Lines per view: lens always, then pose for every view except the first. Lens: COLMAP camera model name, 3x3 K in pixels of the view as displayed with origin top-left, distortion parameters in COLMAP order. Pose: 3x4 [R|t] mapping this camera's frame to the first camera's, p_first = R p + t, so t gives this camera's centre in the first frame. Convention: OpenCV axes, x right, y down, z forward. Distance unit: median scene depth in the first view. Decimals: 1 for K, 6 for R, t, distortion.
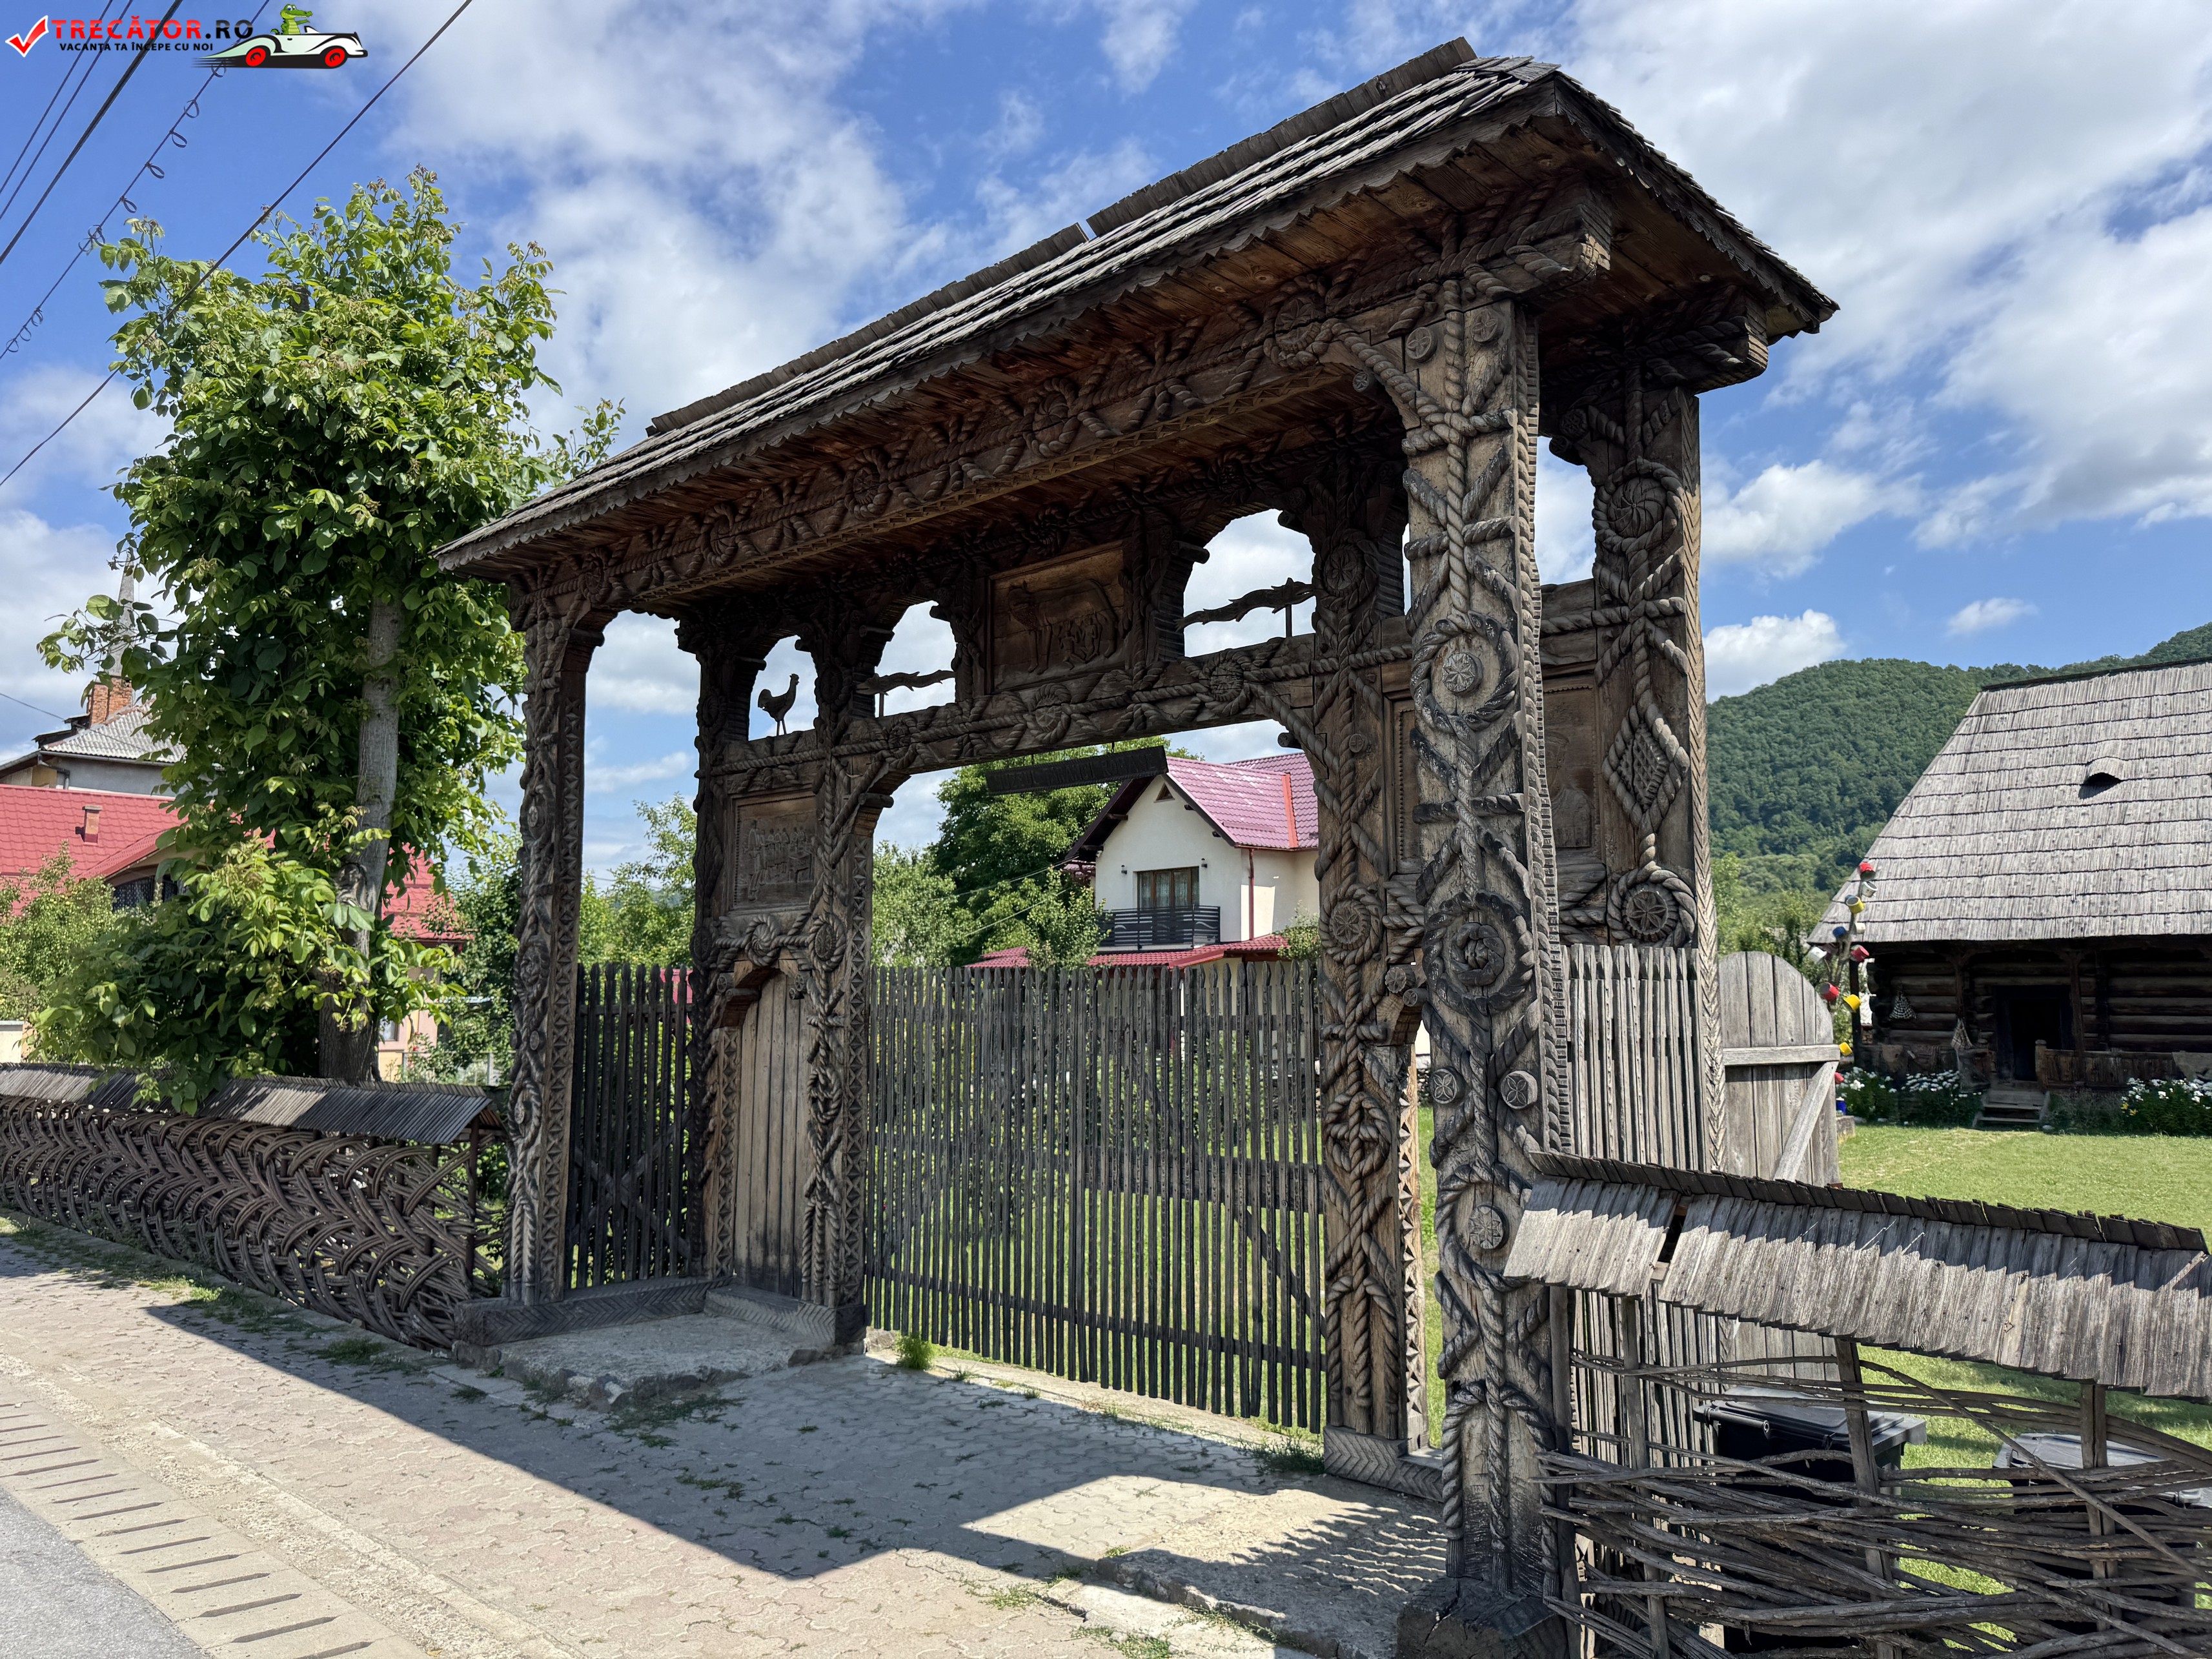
lens RADIAL K [[1556.4, 0, 1115.8], [0, 1556.4, 802.7], [0, 0, 1]] dist [0.070254, -0.099500]
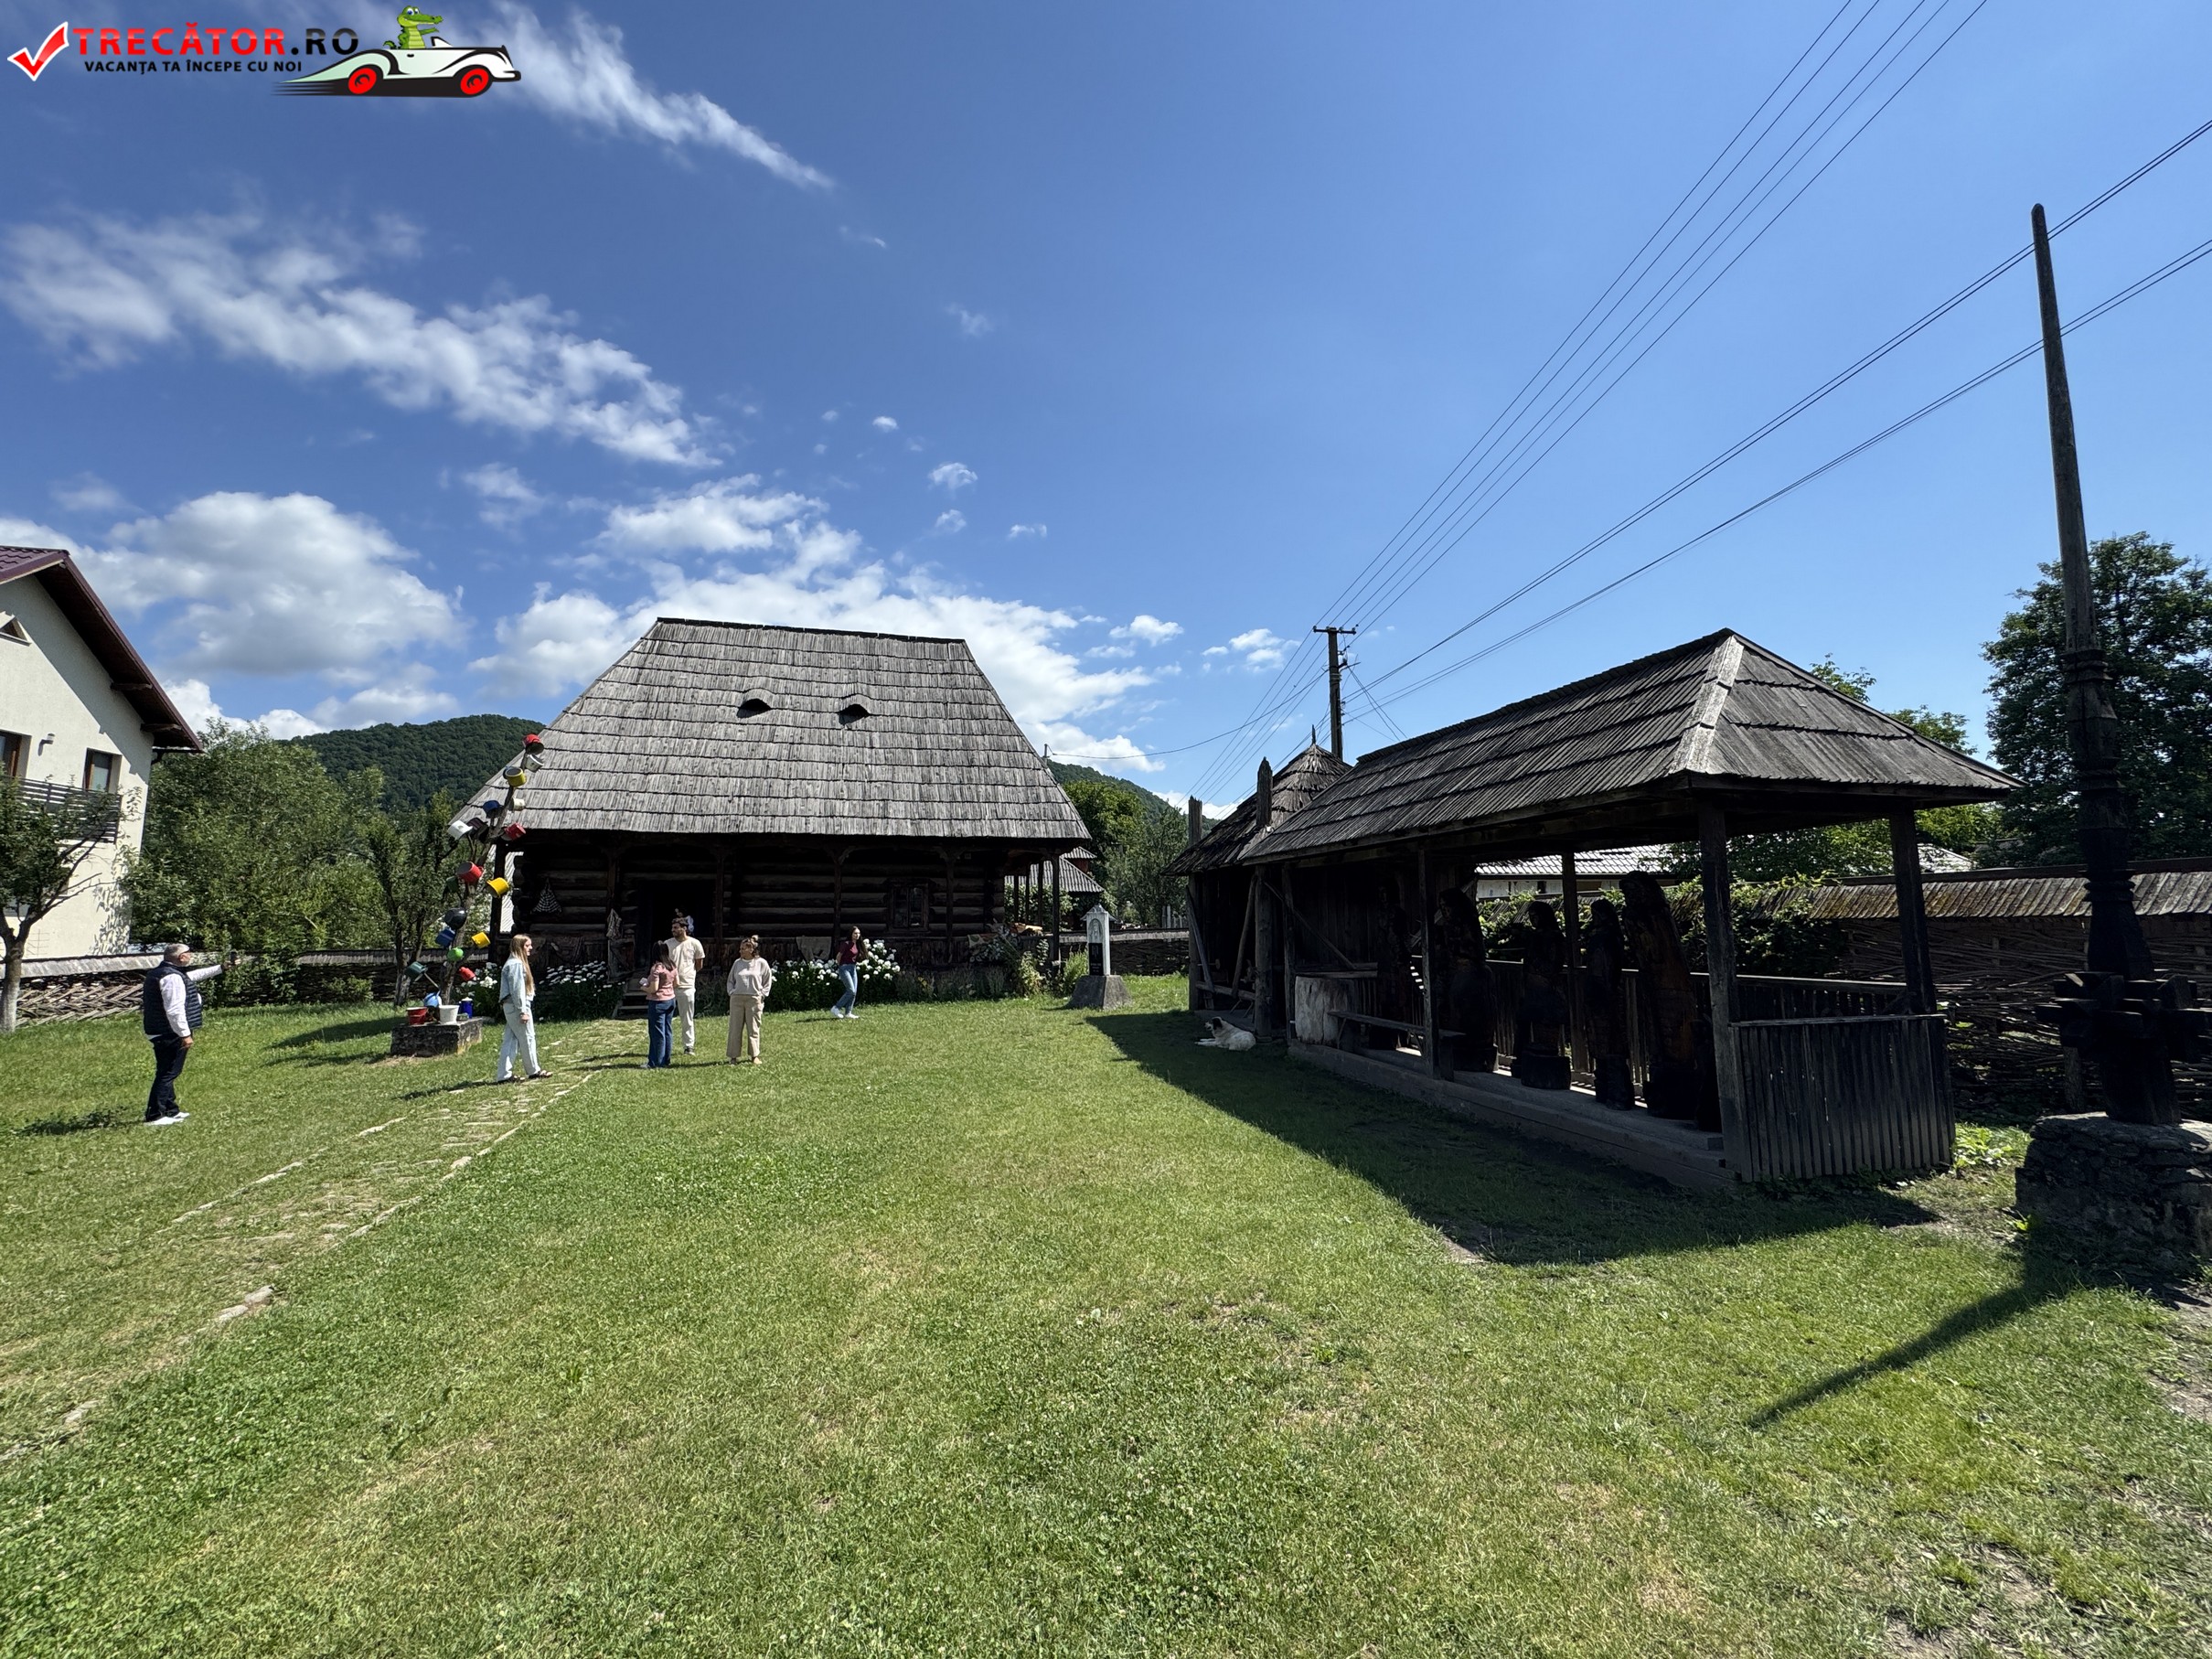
lens RADIAL K [[881.4, 0, 1115.3], [0, 881.4, 825.7], [0, 0, 1]] dist [-0.000384, -0.000464]
pose [[0.489467, 0.092471, 0.867105, 0.204554], [-0.098454, 0.993864, -0.050413, 0.081969], [-0.866446, -0.060695, 0.495567, 0.452905]]
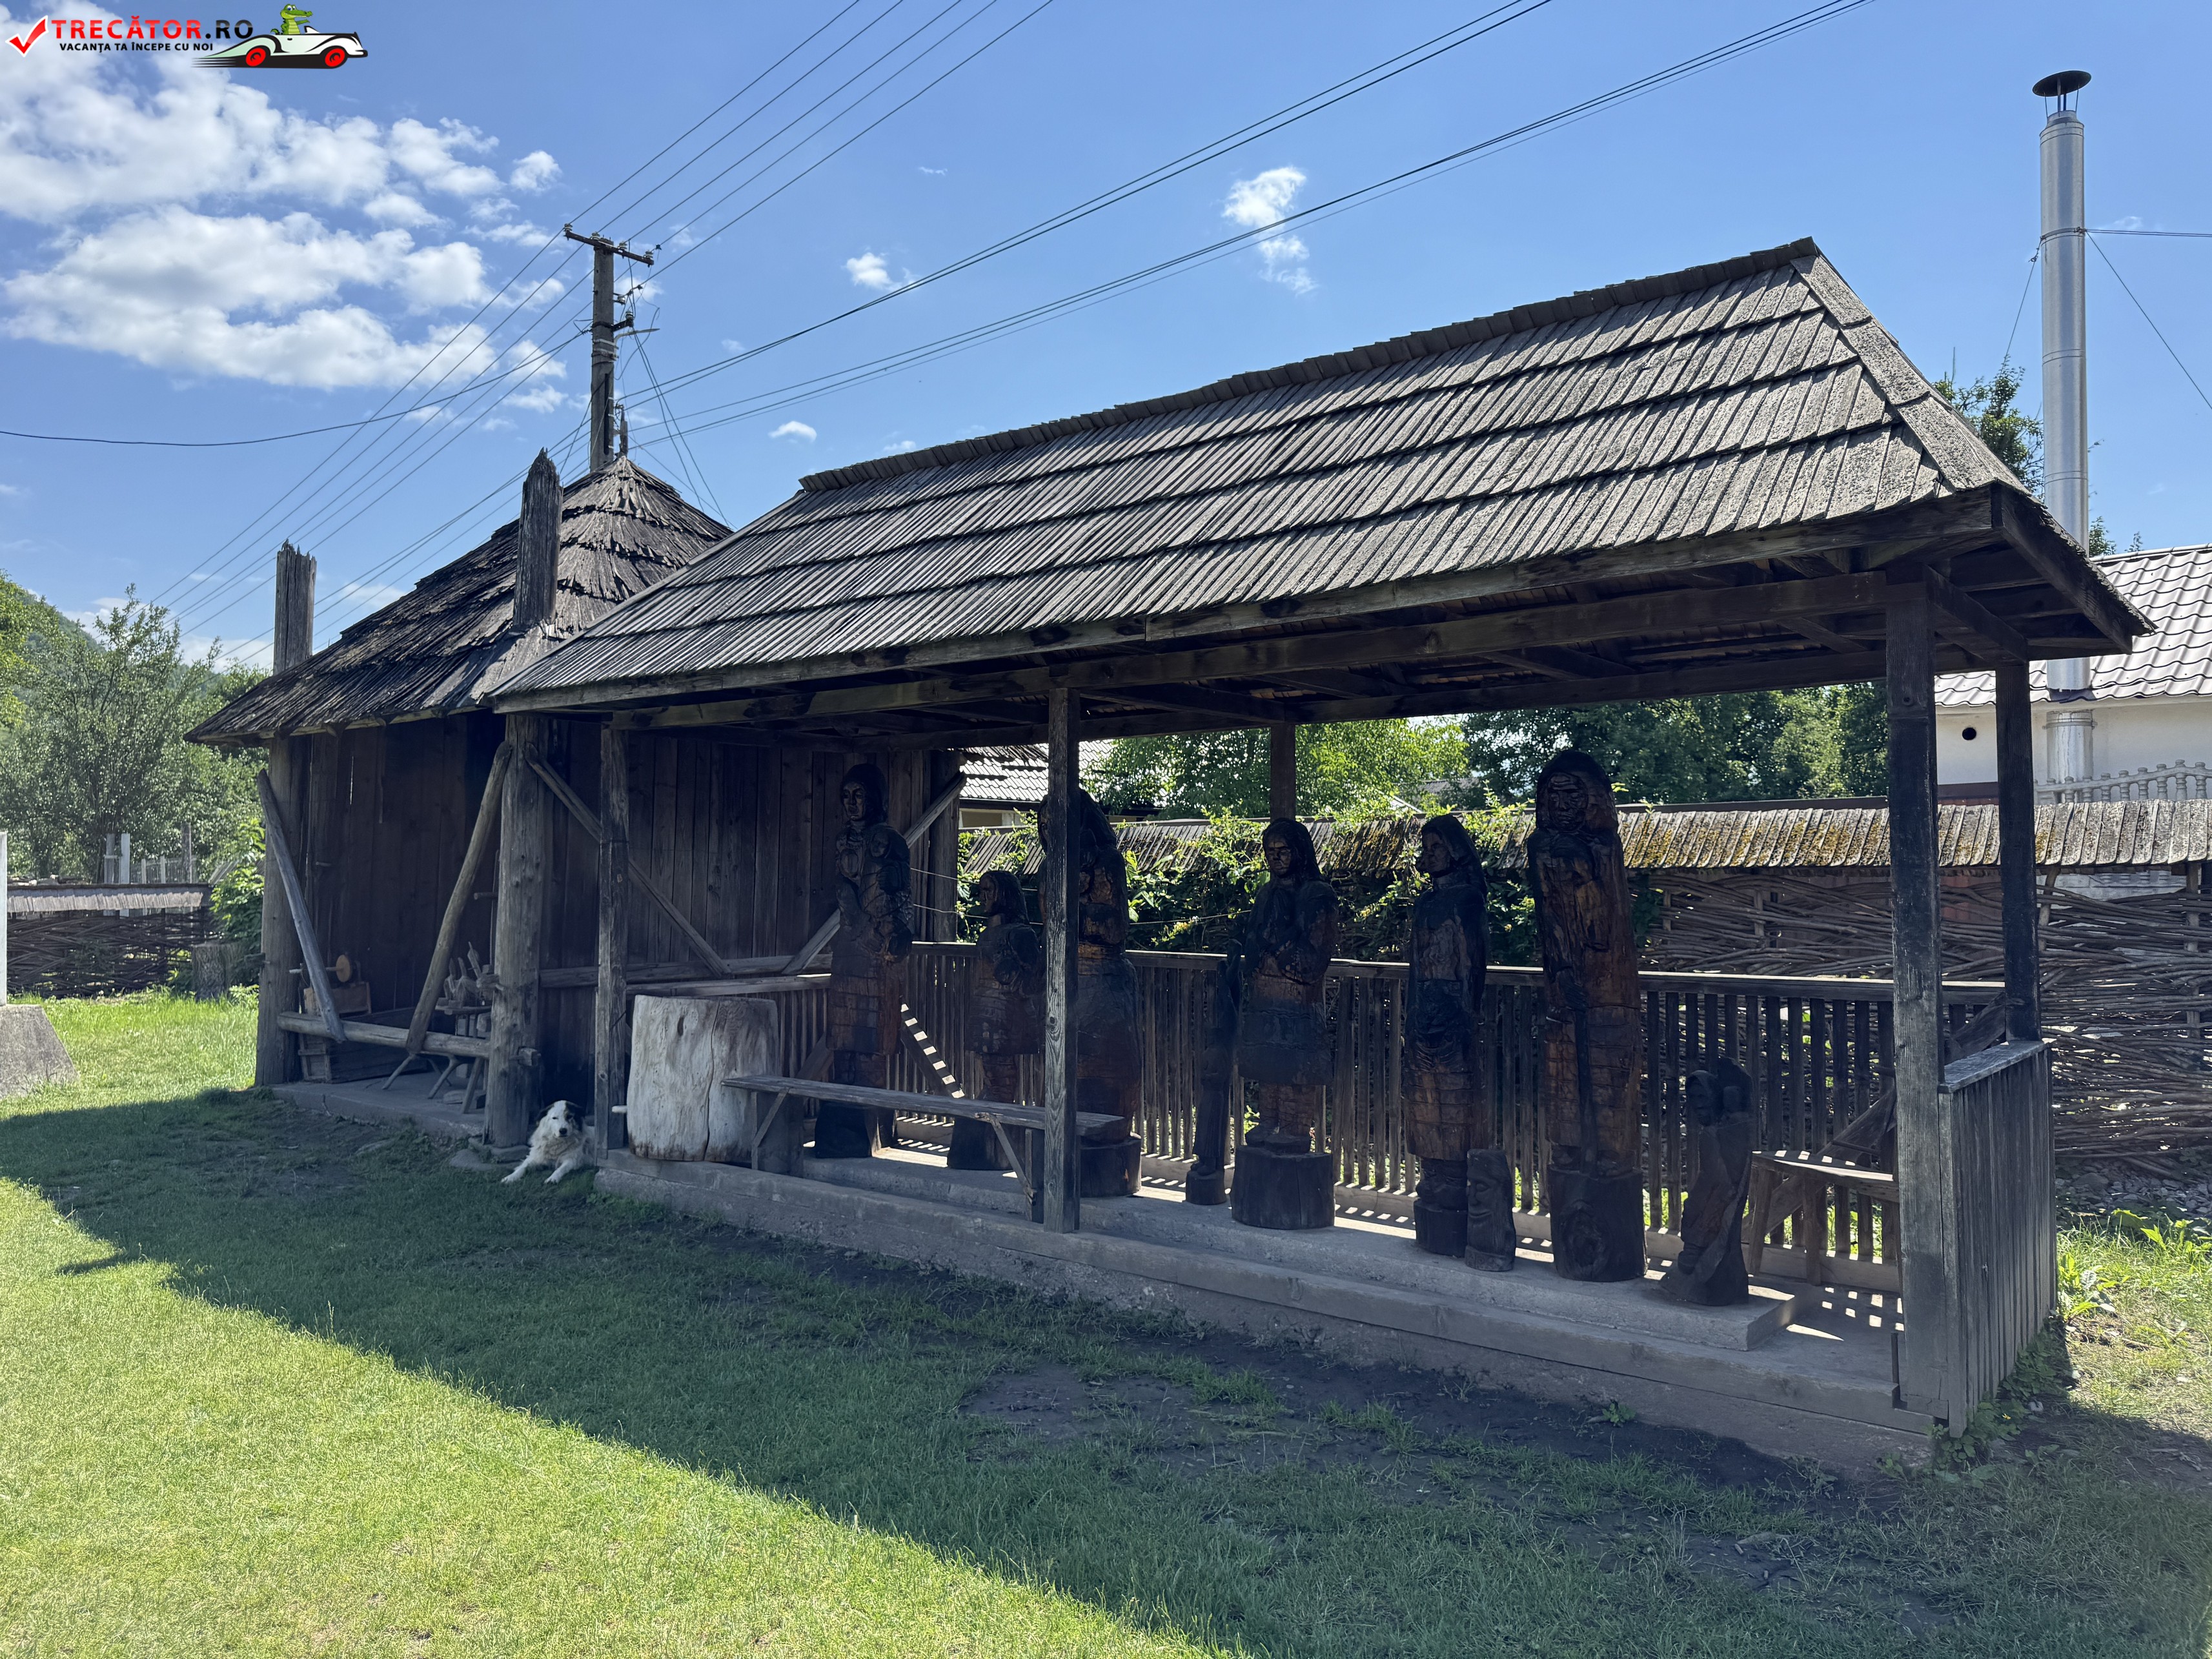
lens RADIAL K [[1536.2, 0, 1121.5], [0, 1536.2, 772.3], [0, 0, 1]] dist [0.014176, -0.023325]
pose [[-0.150705, 0.070420, 0.986067, 0.304667], [-0.125852, 0.987977, -0.089791, 0.095684], [-0.980535, -0.137631, -0.140030, 0.532788]]
